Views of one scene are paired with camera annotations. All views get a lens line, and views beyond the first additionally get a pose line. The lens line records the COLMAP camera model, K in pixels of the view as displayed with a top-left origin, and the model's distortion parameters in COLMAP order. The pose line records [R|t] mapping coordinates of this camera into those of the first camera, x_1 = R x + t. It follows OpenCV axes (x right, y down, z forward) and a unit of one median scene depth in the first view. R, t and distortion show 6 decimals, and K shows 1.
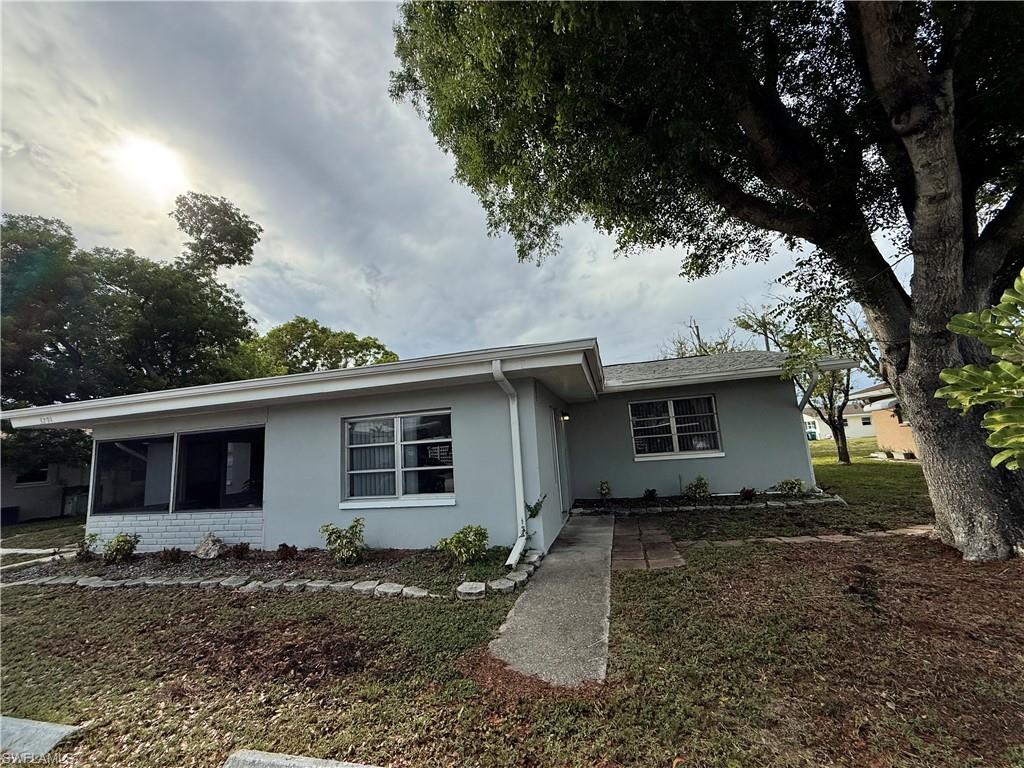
lens RADIAL K [[406.6, 0, 506.1], [0, 406.6, 387.4], [0, 0, 1]] dist [-0.001817, 0.000422]
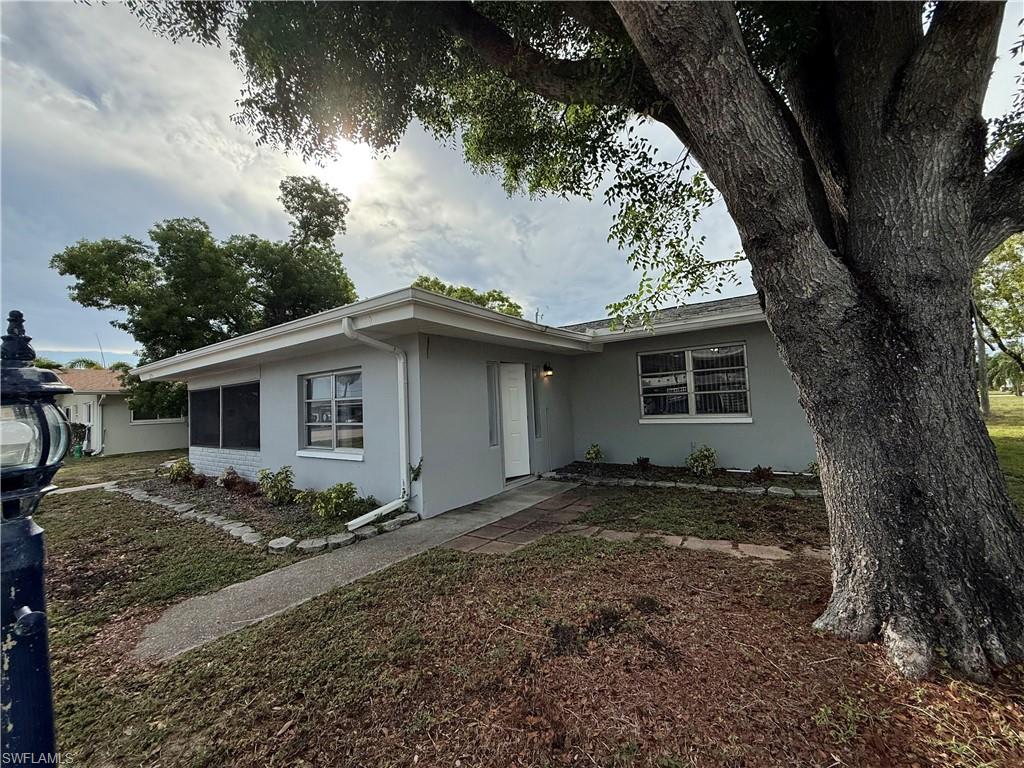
lens RADIAL K [[406.6, 0, 509.7], [0, 406.6, 386.6], [0, 0, 1]] dist [-0.001817, 0.000422]
pose [[0.932311, 0.011873, -0.361463, 0.233841], [0.033945, 0.992176, 0.120145, -0.003195], [0.360061, -0.124283, 0.924613, 0.082213]]
